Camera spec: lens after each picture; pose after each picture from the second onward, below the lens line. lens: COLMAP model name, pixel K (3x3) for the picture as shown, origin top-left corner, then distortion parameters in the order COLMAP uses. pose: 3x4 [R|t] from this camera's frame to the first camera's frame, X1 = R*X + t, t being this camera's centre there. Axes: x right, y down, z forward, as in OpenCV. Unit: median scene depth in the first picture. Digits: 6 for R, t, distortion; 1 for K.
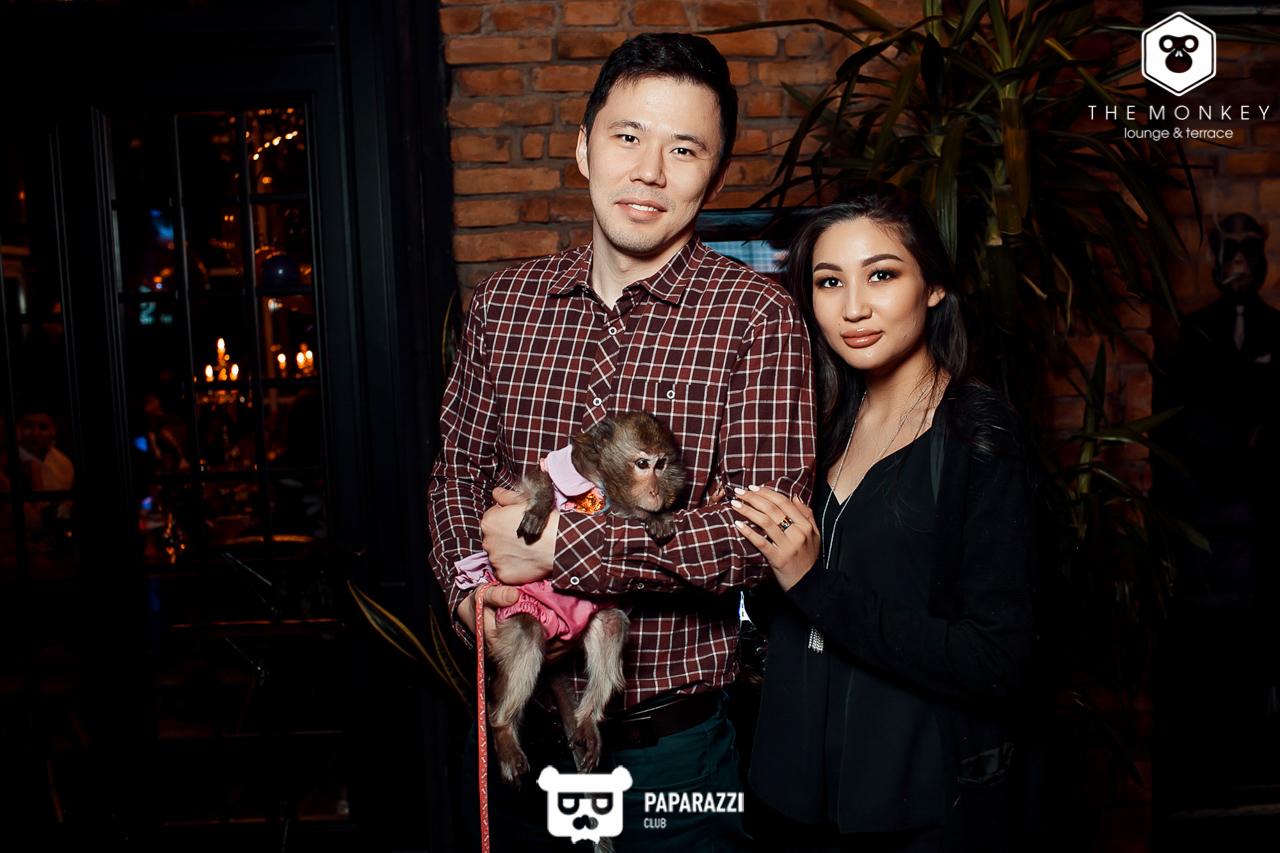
lens RADIAL K [[1310.7, 0, 640.5], [0, 1310.7, 425.1], [0, 0, 1]] dist [-0.038267, 0.000000]
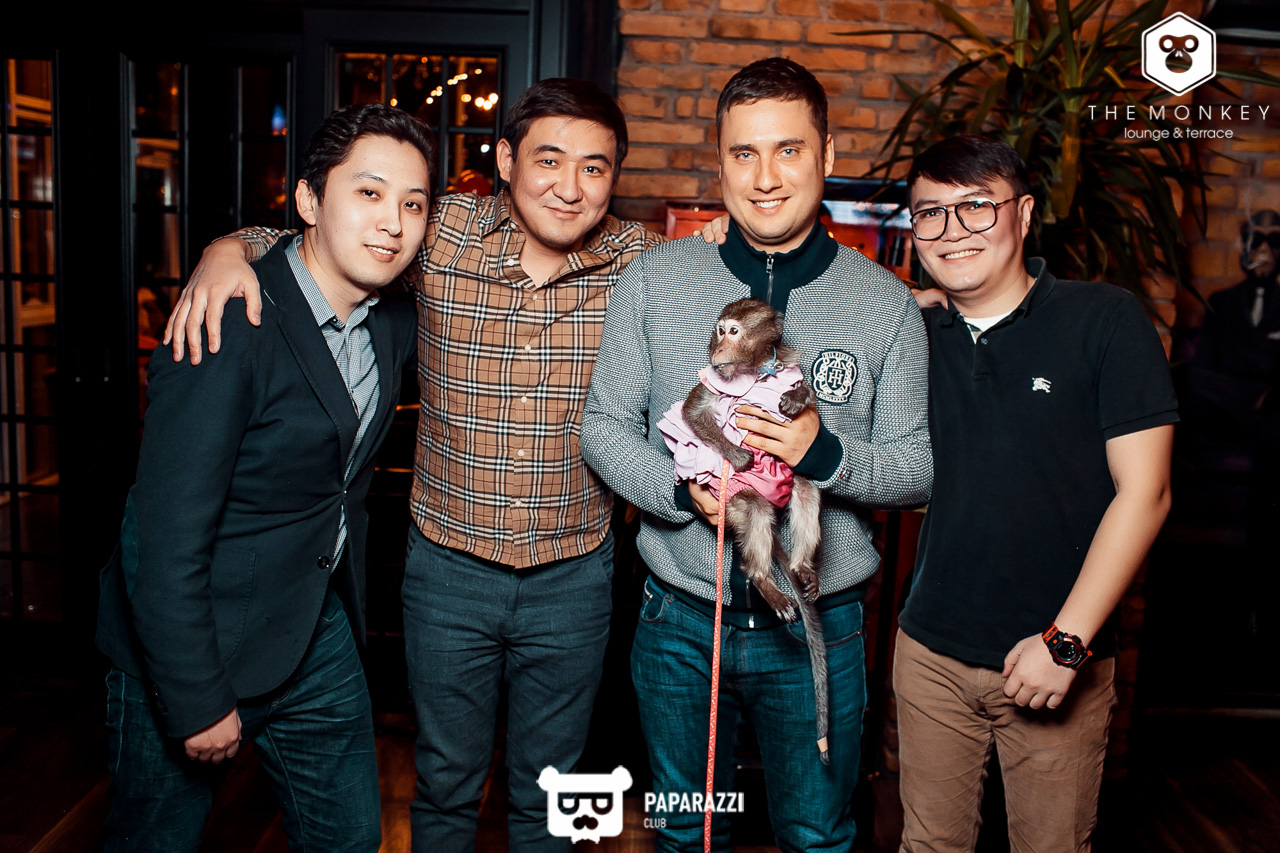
lens RADIAL K [[1310.7, 0, 639.6], [0, 1310.7, 426.8], [0, 0, 1]] dist [-0.038267, 0.000000]
pose [[0.995103, 0.090864, -0.038906, -0.049148], [-0.088748, 0.994640, 0.053052, 0.023938], [0.043518, -0.049339, 0.997834, -0.241056]]
